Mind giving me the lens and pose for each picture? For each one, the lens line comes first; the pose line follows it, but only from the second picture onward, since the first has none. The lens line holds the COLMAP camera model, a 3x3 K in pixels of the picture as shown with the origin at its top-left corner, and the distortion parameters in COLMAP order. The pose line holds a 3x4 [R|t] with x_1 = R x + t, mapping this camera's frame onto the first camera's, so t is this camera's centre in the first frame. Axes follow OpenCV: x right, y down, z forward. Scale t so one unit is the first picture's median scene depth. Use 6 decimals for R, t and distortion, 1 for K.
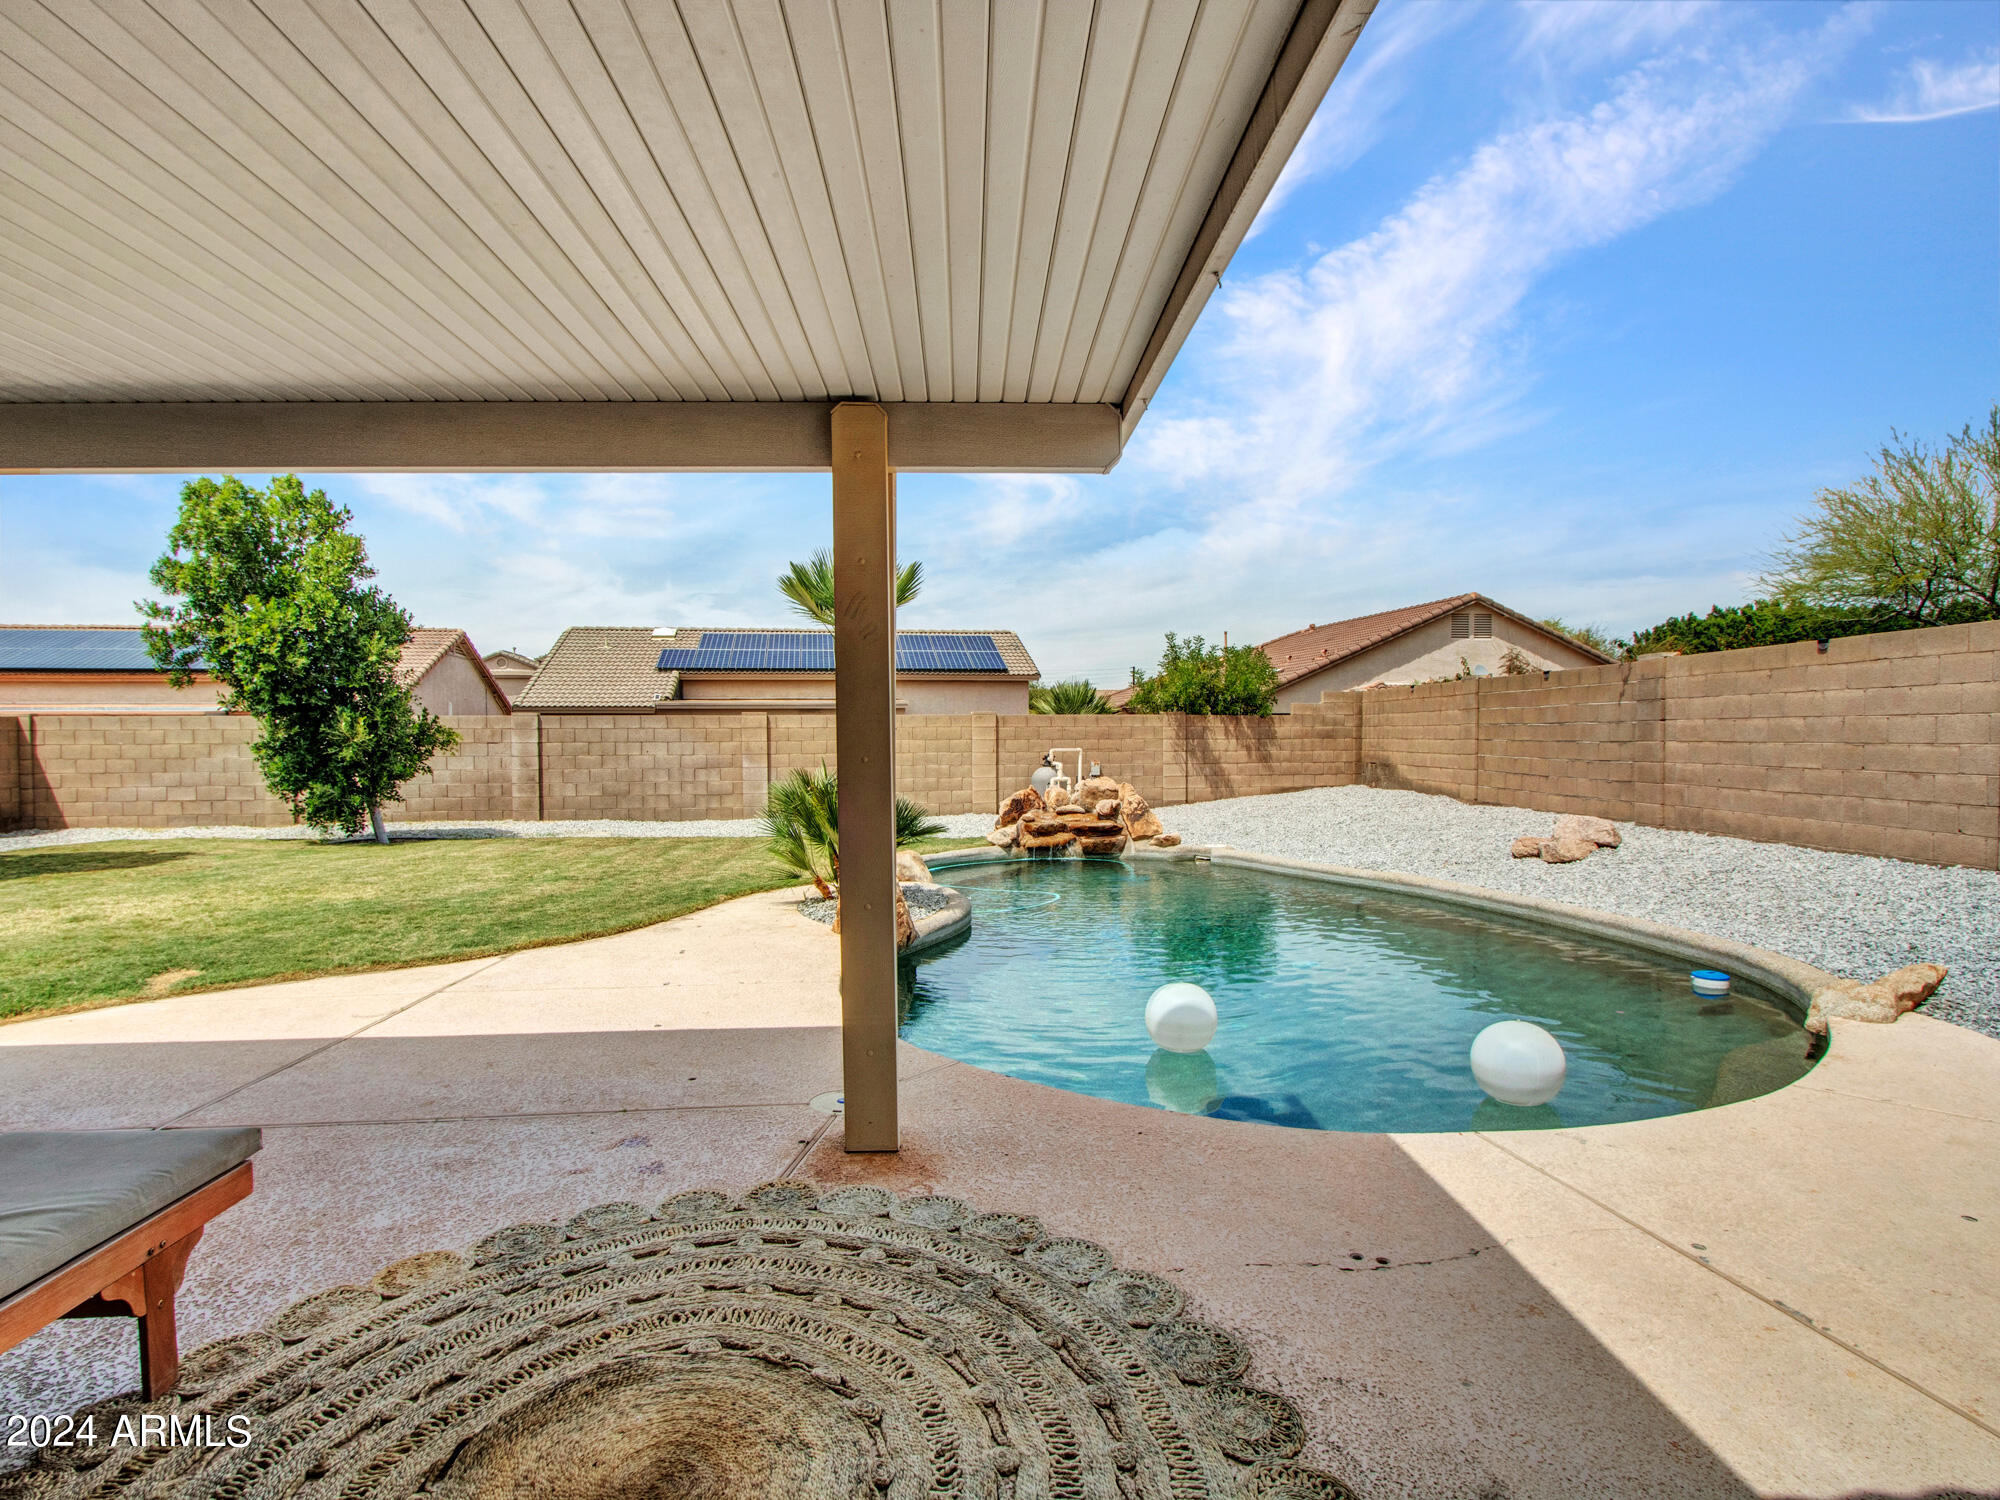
lens RADIAL K [[1068.5, 0, 1002.7], [0, 1068.5, 753.2], [0, 0, 1]] dist [-0.023563, 0.000990]
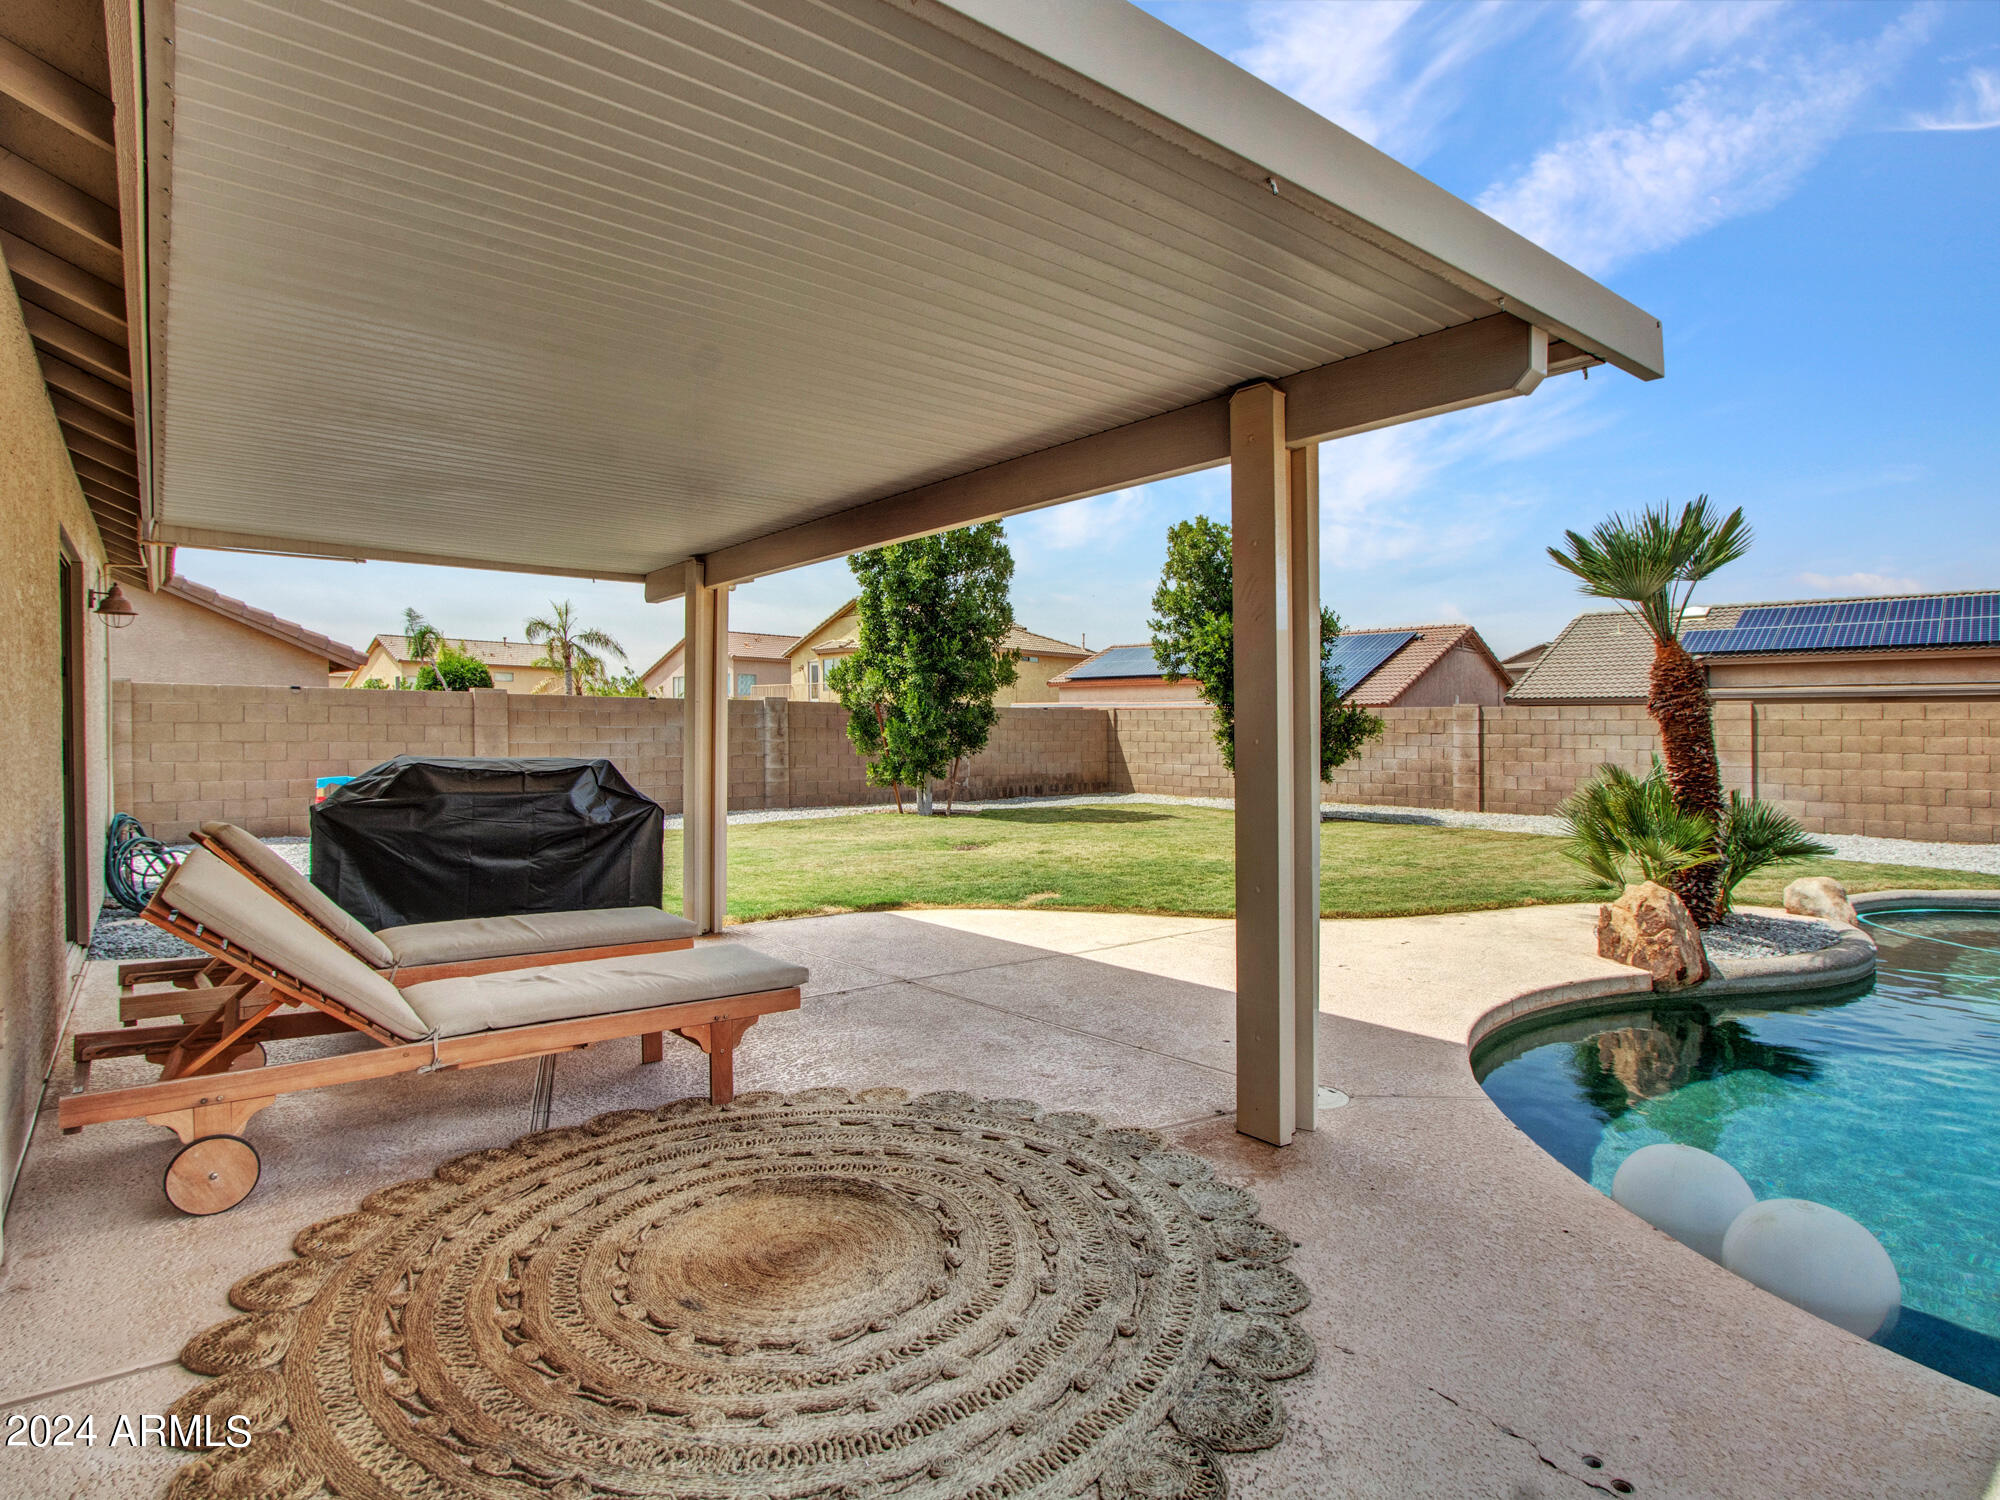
lens RADIAL K [[1068.5, 0, 995.6], [0, 1068.5, 742.3], [0, 0, 1]] dist [-0.023563, 0.000990]
pose [[0.582539, 0.017899, -0.812606, 0.147503], [-0.021147, 0.999753, 0.006861, 0.000862], [0.812528, 0.013187, 0.582773, 0.060801]]
